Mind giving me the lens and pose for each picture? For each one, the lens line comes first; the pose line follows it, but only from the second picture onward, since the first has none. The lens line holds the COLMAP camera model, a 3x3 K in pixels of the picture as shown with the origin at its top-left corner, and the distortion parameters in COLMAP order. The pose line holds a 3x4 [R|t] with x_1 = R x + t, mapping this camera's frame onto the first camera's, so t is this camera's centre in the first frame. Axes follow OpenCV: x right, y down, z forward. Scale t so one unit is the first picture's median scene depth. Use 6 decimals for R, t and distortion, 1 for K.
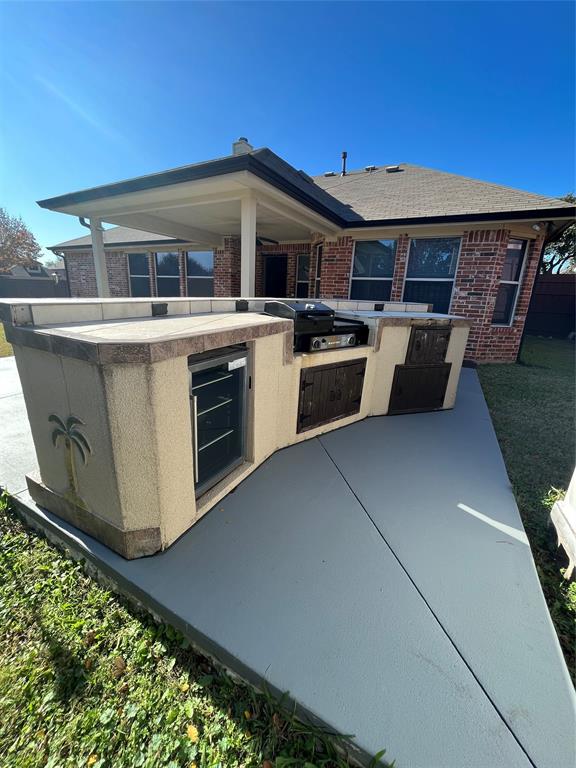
lens RADIAL K [[308.1, 0, 289.5], [0, 308.1, 381.6], [0, 0, 1]] dist [-0.007455, 0.000176]
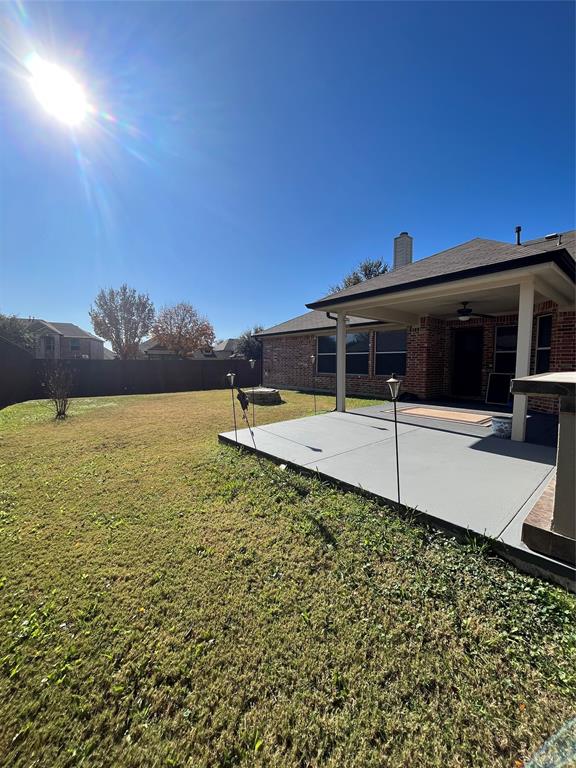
lens RADIAL K [[308.1, 0, 289.5], [0, 308.1, 381.6], [0, 0, 1]] dist [-0.007455, 0.000176]
pose [[0.932857, -0.015613, -0.359909, -0.241175], [-0.064867, 0.975451, -0.210446, 0.015943], [0.354359, 0.219662, 0.908943, -0.103344]]
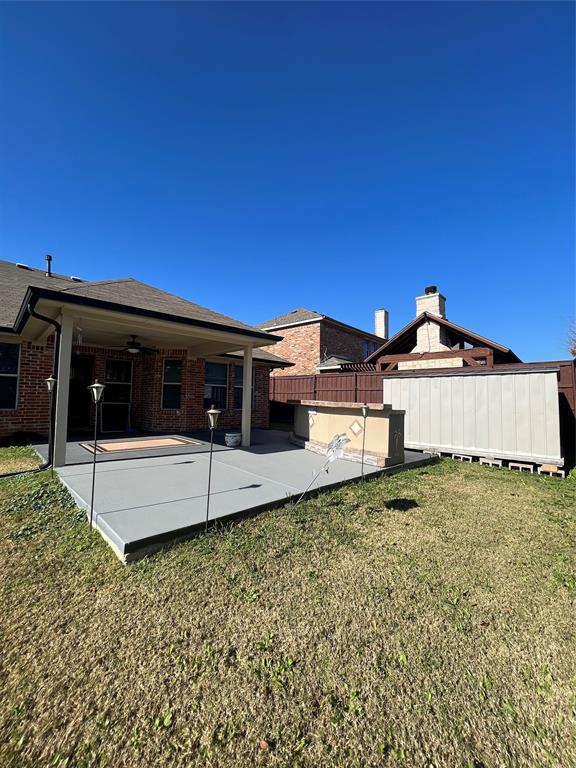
lens RADIAL K [[308.1, 0, 289.5], [0, 308.1, 381.6], [0, 0, 1]] dist [-0.007455, 0.000176]
pose [[0.288108, 0.019342, 0.957403, -0.792326], [0.252690, 0.962823, -0.095492, -0.075044], [-0.923657, 0.269438, 0.272509, 0.152921]]
